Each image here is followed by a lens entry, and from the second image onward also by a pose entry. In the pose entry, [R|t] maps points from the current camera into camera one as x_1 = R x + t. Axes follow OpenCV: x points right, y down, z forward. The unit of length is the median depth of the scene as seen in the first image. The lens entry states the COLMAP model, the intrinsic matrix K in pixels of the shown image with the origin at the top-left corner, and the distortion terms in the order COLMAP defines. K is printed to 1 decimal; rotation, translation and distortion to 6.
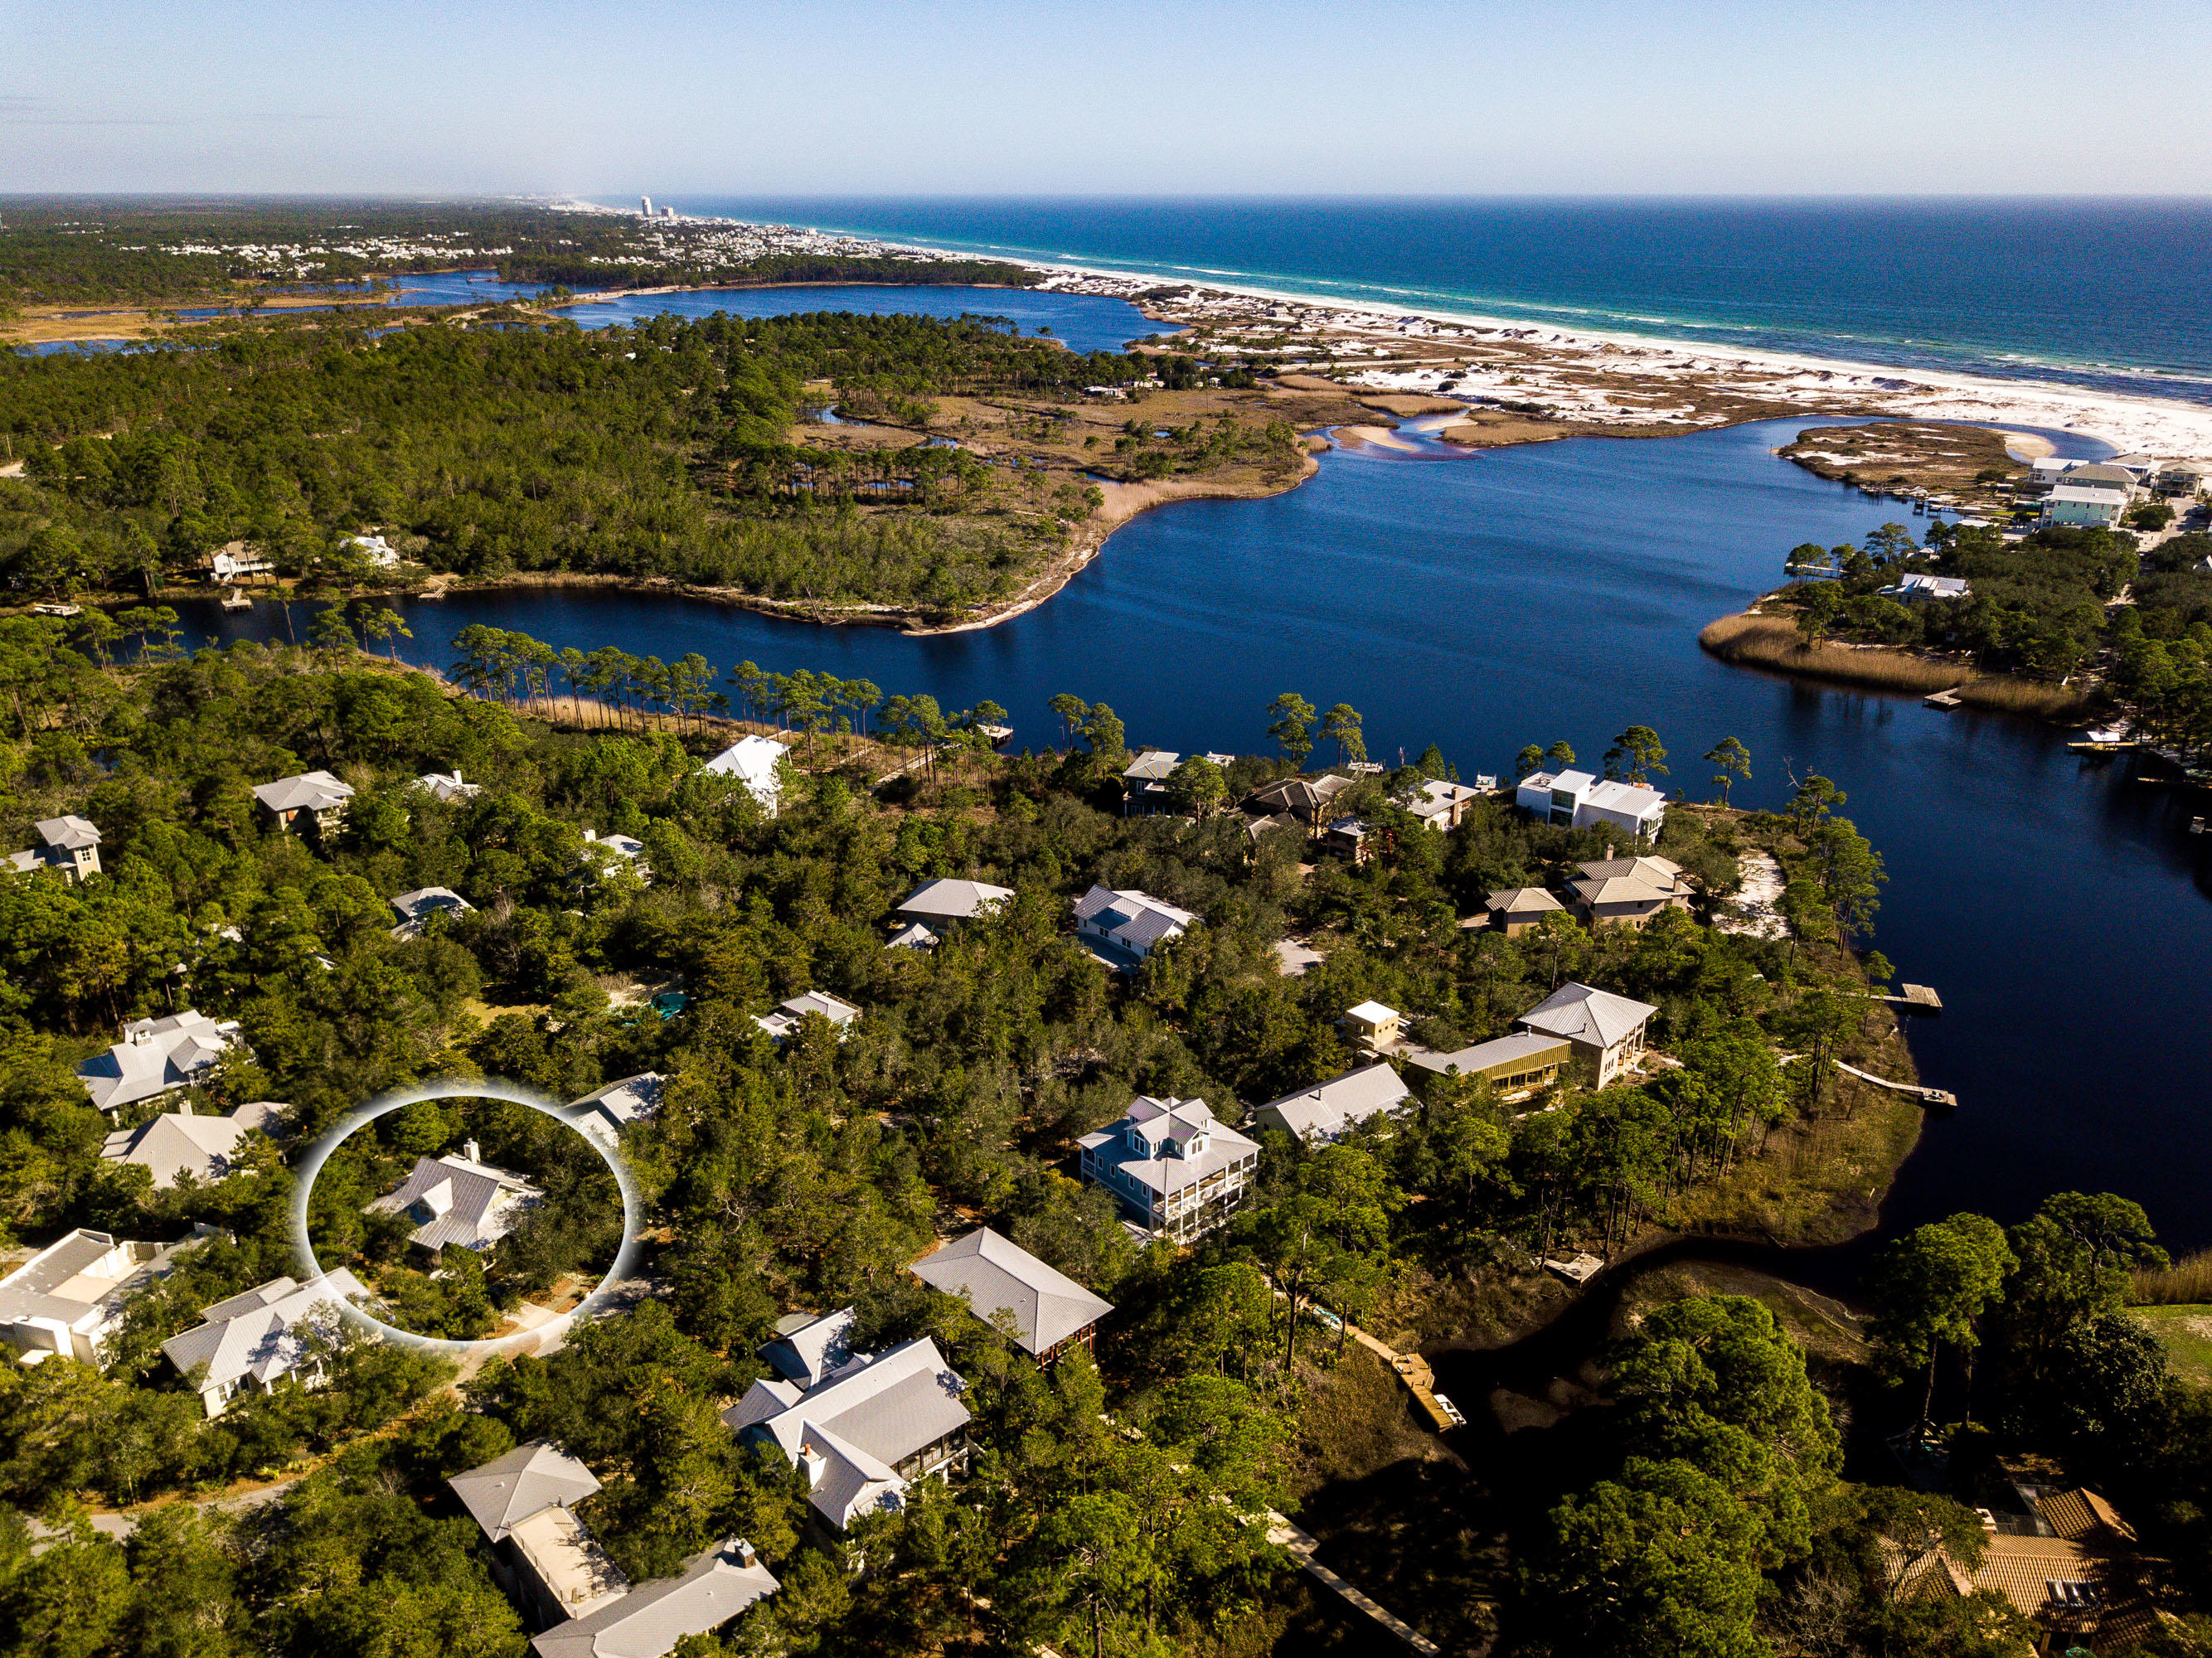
lens RADIAL K [[1714.4, 0, 1106.0], [0, 1714.4, 829.0], [0, 0, 1]] dist [-0.000575, 0.001855]
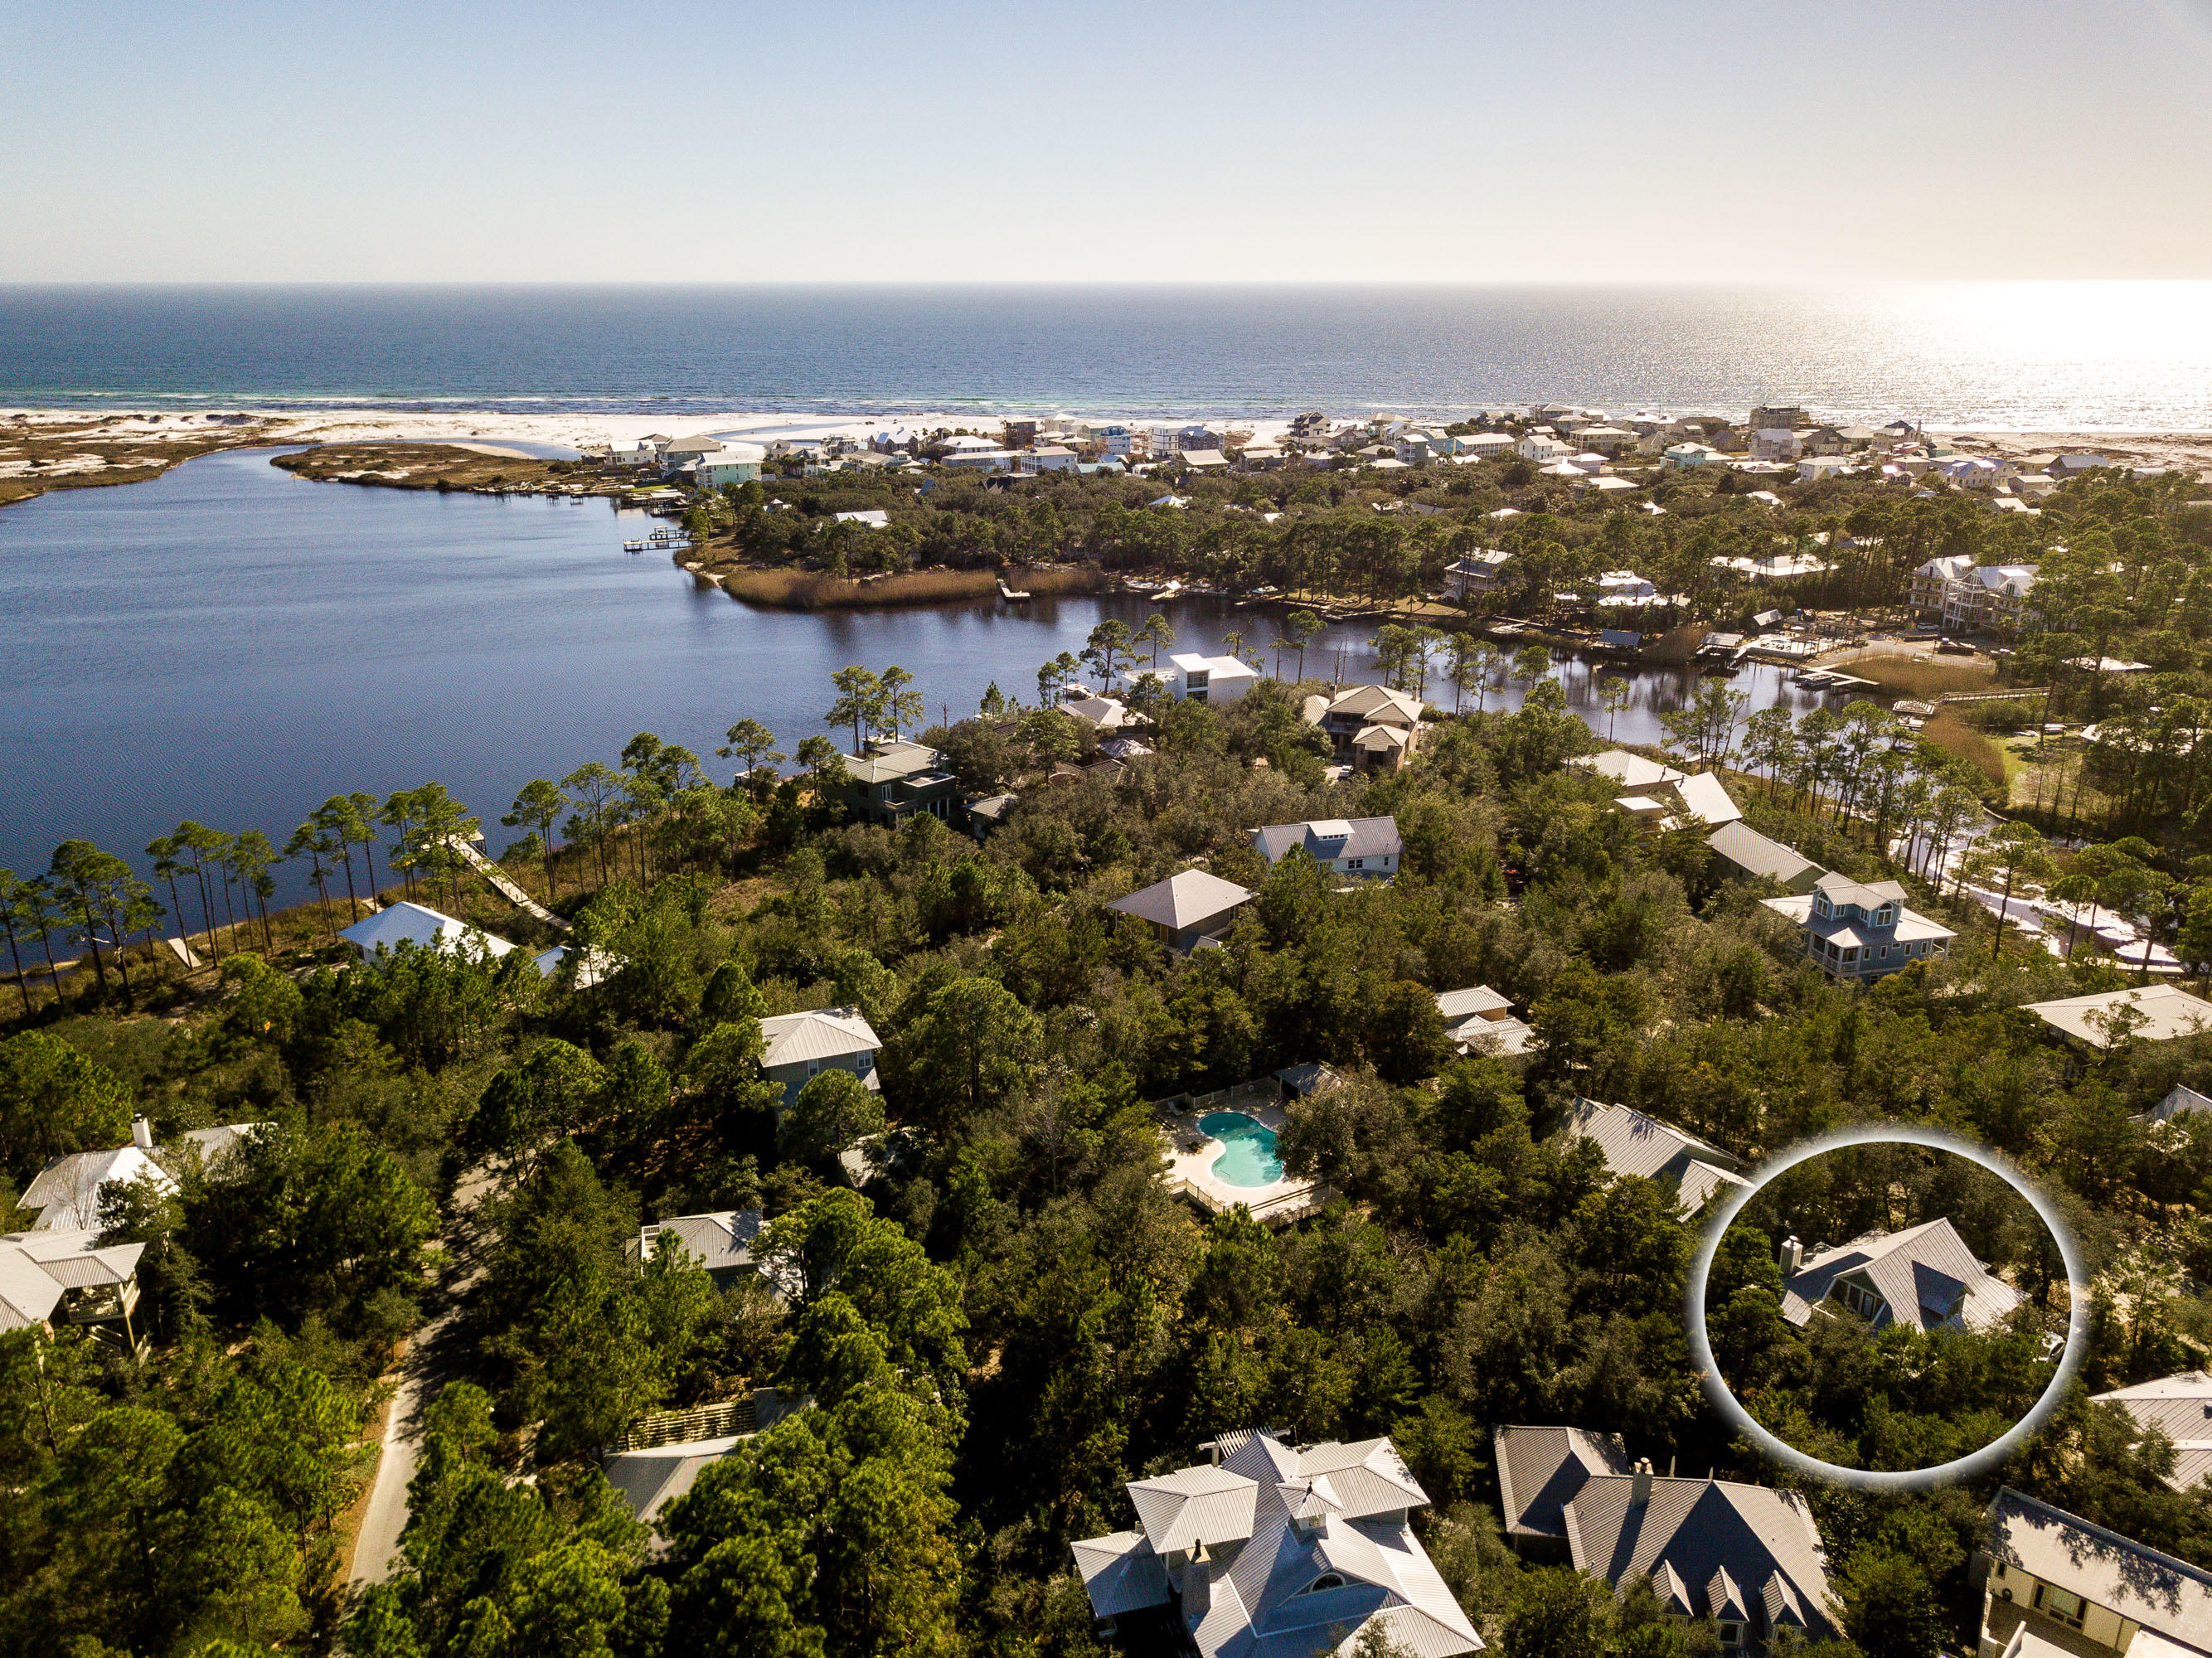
lens RADIAL K [[1657.8, 0, 1106.0], [0, 1657.8, 829.0], [0, 0, 1]] dist [-0.010349, 0.004676]
pose [[0.441953, -0.282766, 0.851305, -0.375711], [0.311157, 0.938420, 0.150166, -0.058188], [-0.841343, 0.198523, 0.502723, 0.323923]]
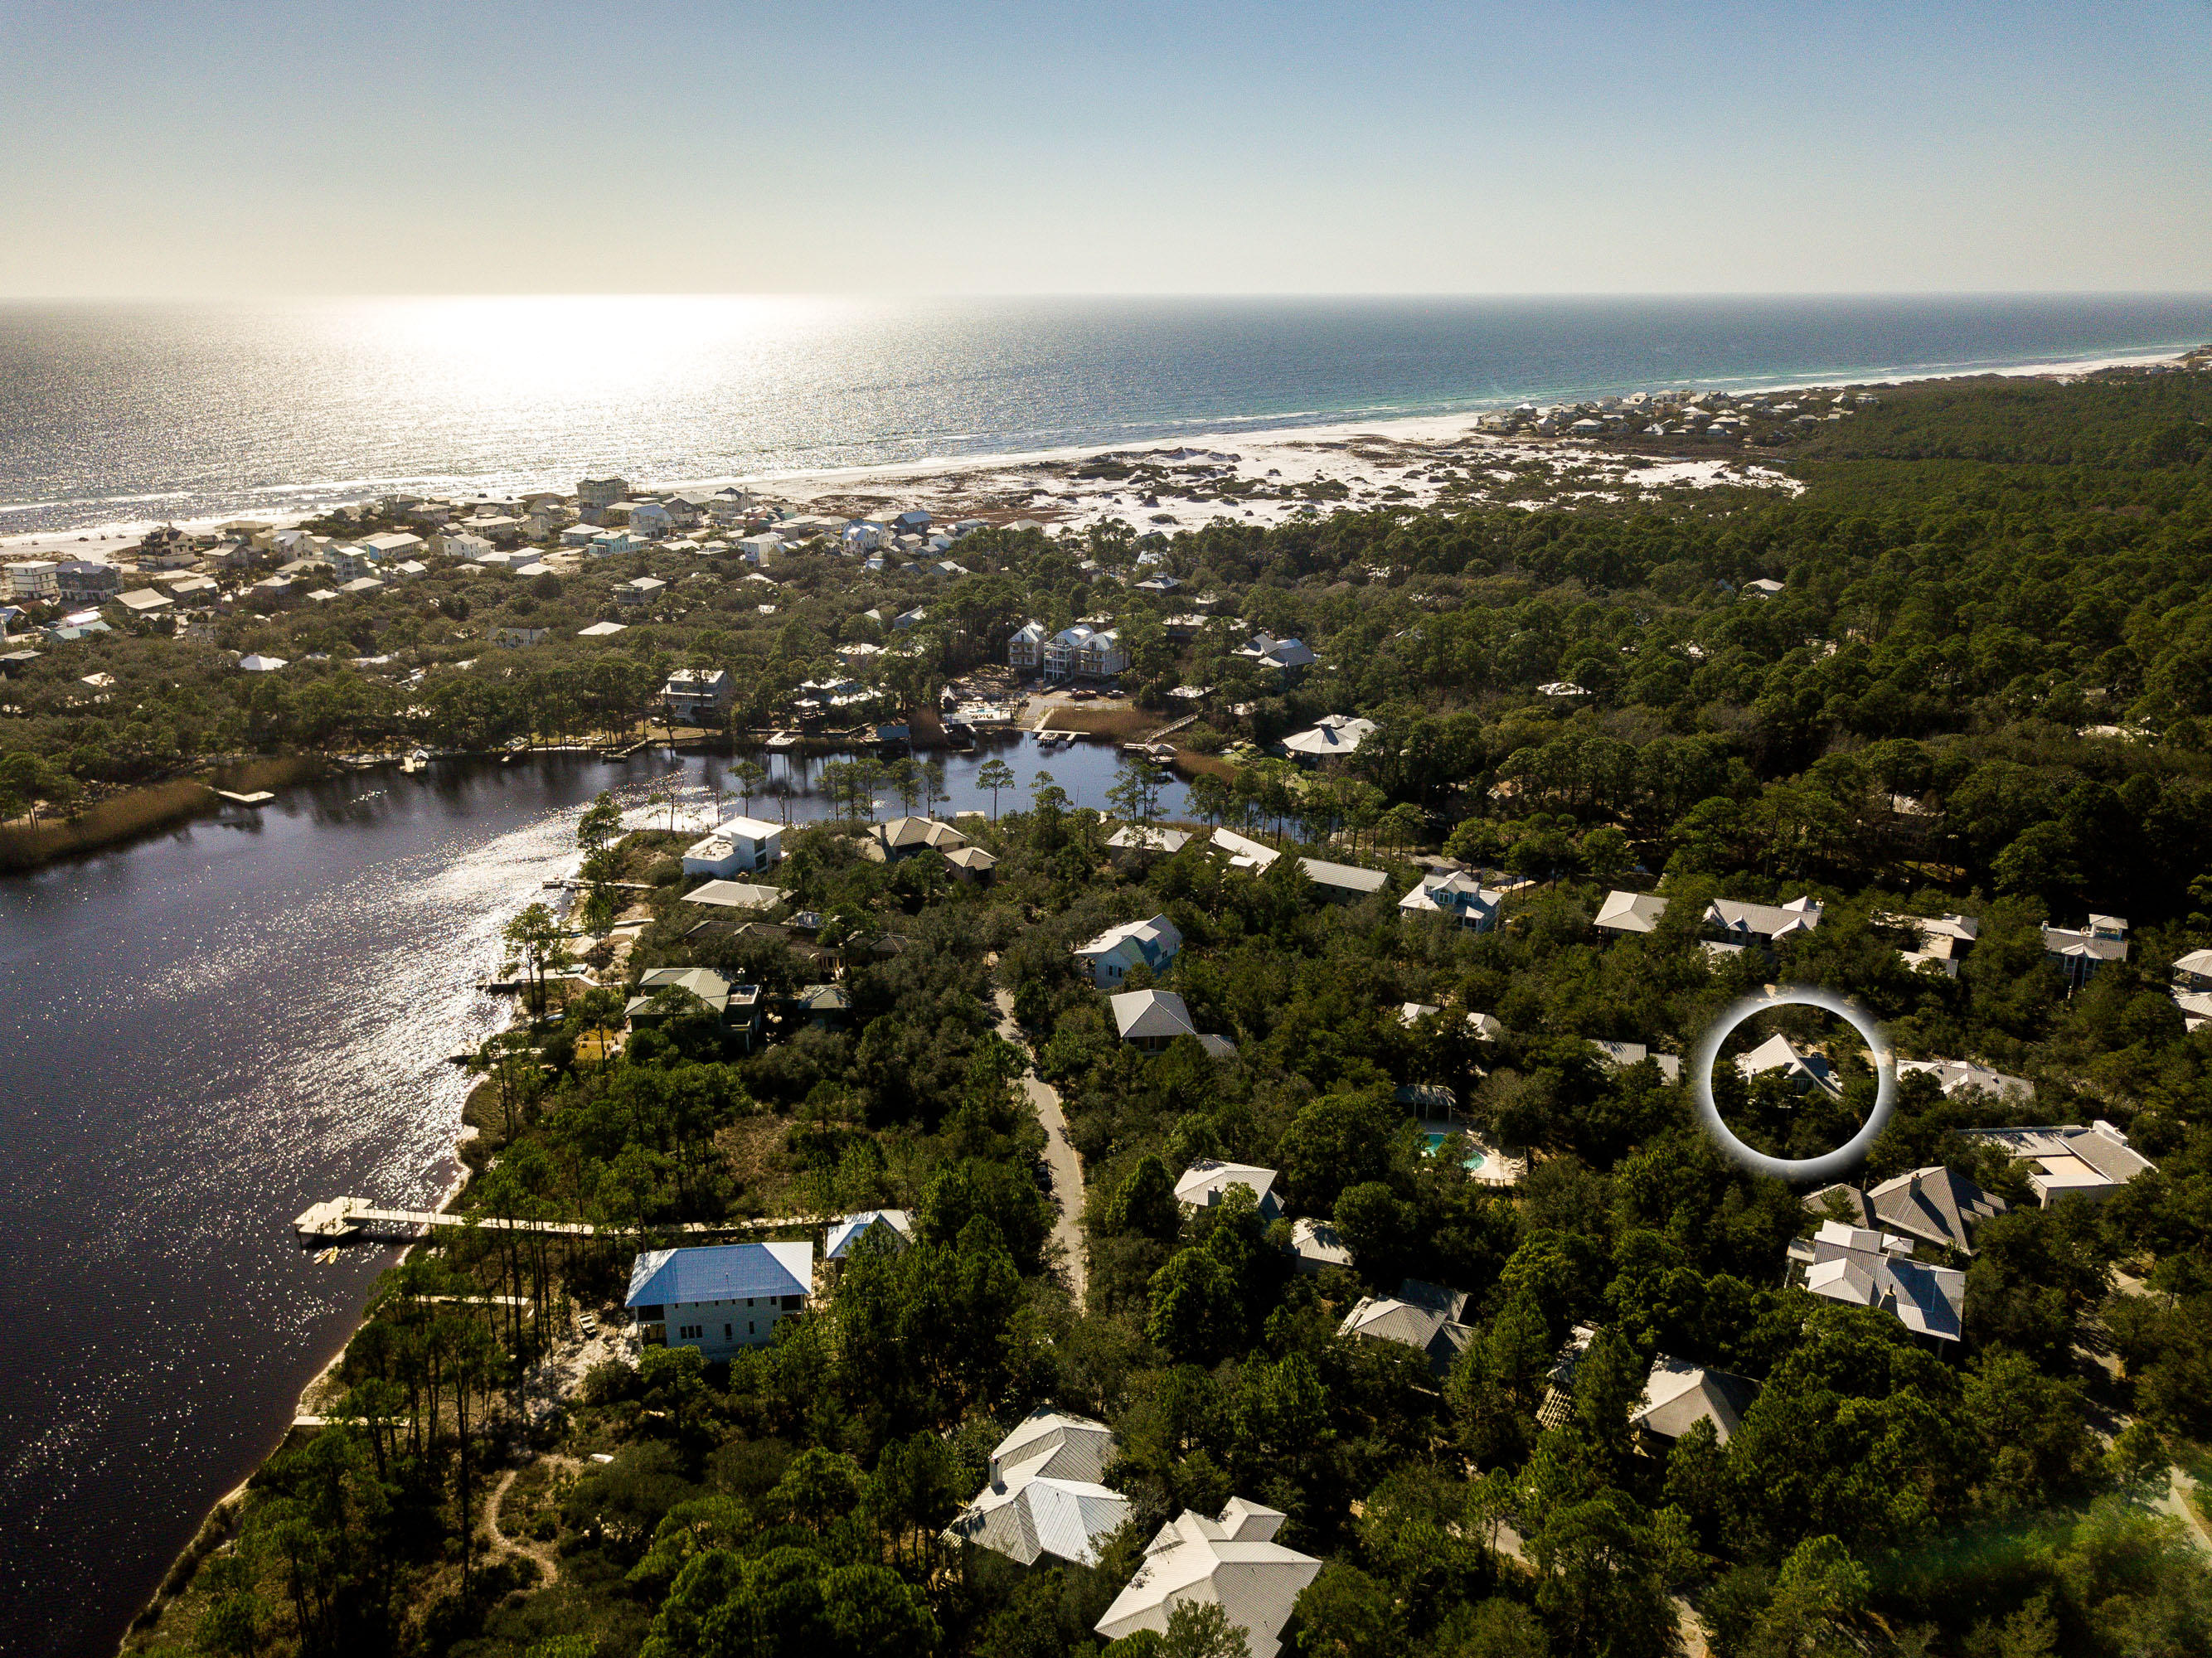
lens RADIAL K [[1693.7, 0, 1106.0], [0, 1693.7, 829.0], [0, 0, 1]] dist [0.002946, -0.001924]
pose [[-0.370373, -0.289956, 0.882468, -0.503568], [0.310386, 0.856791, 0.411789, -0.254815], [-0.875491, 0.426421, -0.227334, 0.607857]]
